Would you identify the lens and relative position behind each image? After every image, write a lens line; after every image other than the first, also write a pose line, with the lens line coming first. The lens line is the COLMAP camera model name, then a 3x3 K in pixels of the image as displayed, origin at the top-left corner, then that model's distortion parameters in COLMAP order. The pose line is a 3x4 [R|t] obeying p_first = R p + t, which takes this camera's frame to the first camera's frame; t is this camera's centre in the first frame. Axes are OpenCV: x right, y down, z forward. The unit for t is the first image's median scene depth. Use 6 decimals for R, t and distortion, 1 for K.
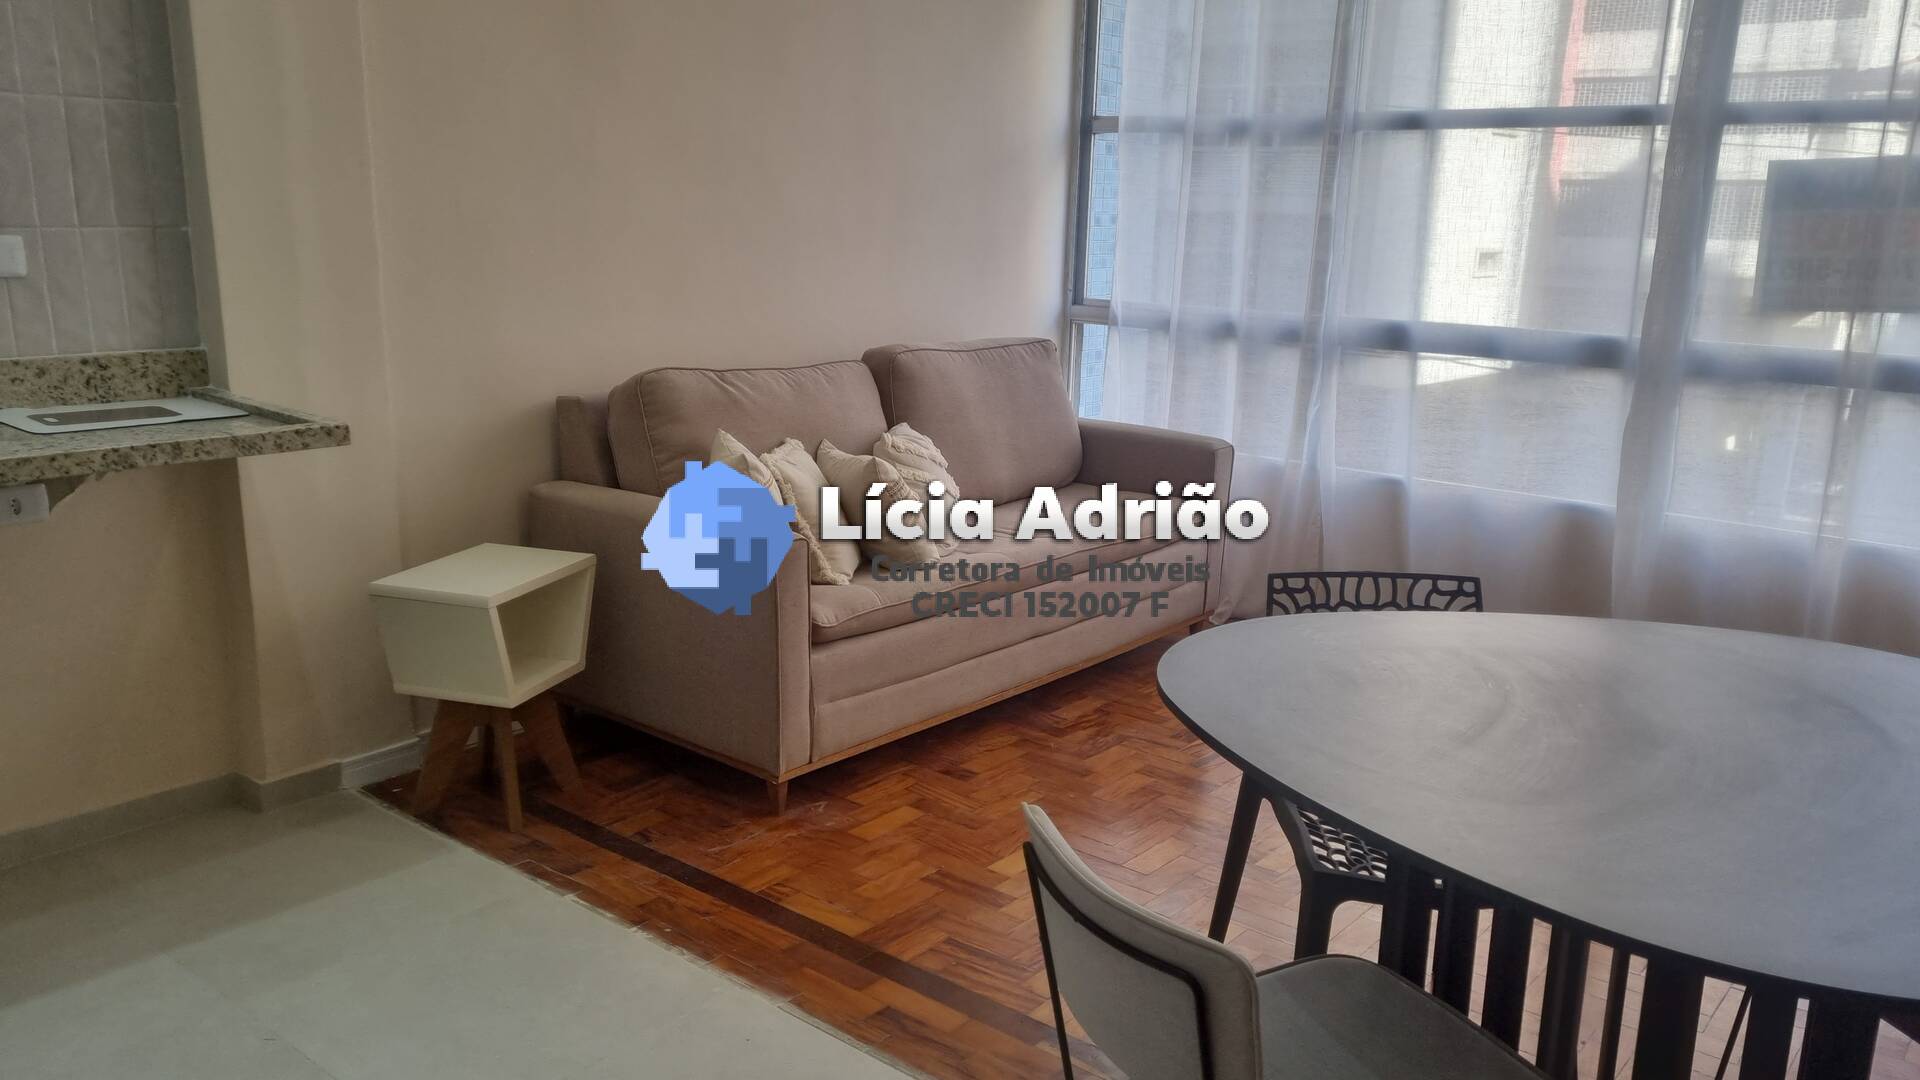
lens RADIAL K [[1444.9, 0, 932.7], [0, 1444.9, 568.9], [0, 0, 1]] dist [0.039932, -0.007074]
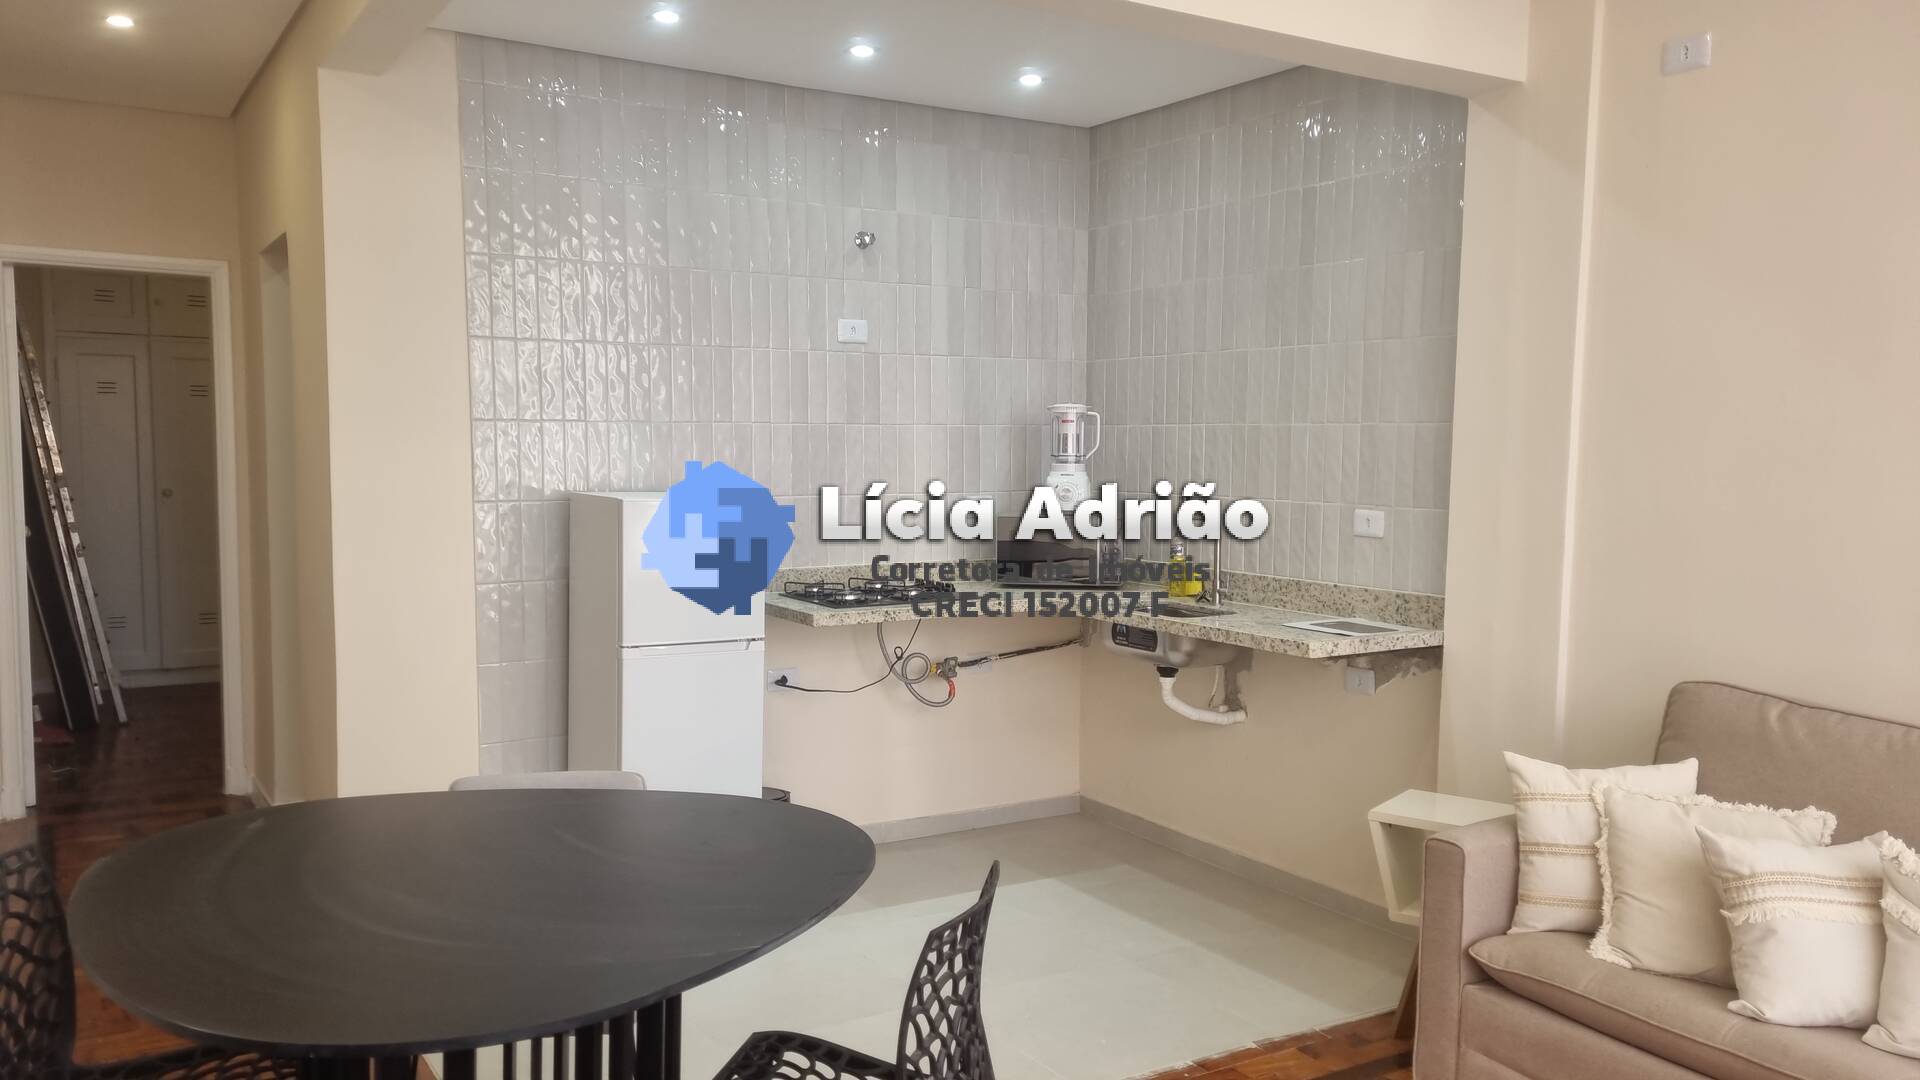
lens RADIAL K [[1444.9, 0, 932.7], [0, 1444.9, 568.9], [0, 0, 1]] dist [0.039932, -0.007074]
pose [[-0.304620, 0.062561, -0.950417, 0.961548], [-0.252195, 0.956929, 0.143821, -0.262837], [0.918479, 0.283501, -0.275722, 0.977580]]
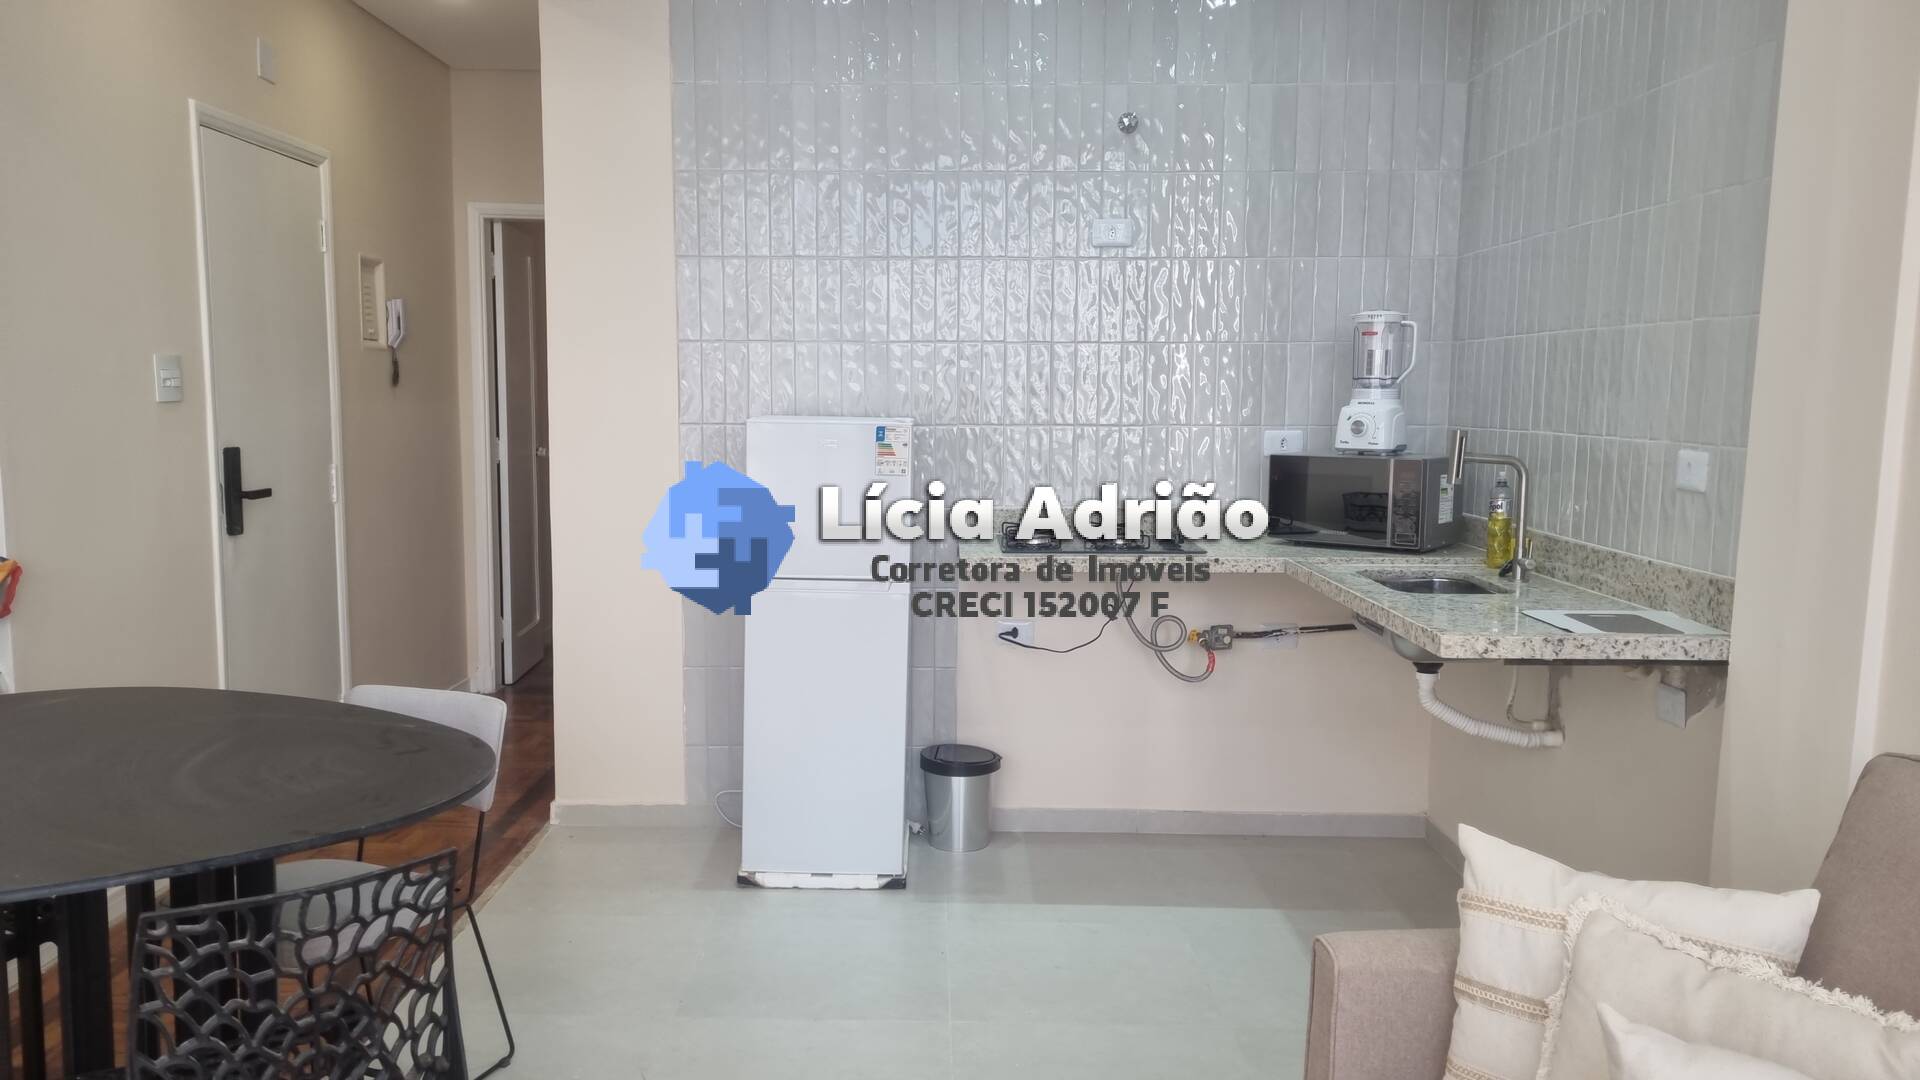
lens RADIAL K [[1444.9, 0, 932.7], [0, 1444.9, 568.9], [0, 0, 1]] dist [0.039932, -0.007074]
pose [[-0.767010, 0.053540, -0.639398, 0.433909], [-0.183042, 0.936846, 0.298020, -0.346637], [0.614973, 0.345621, -0.708770, 1.381318]]
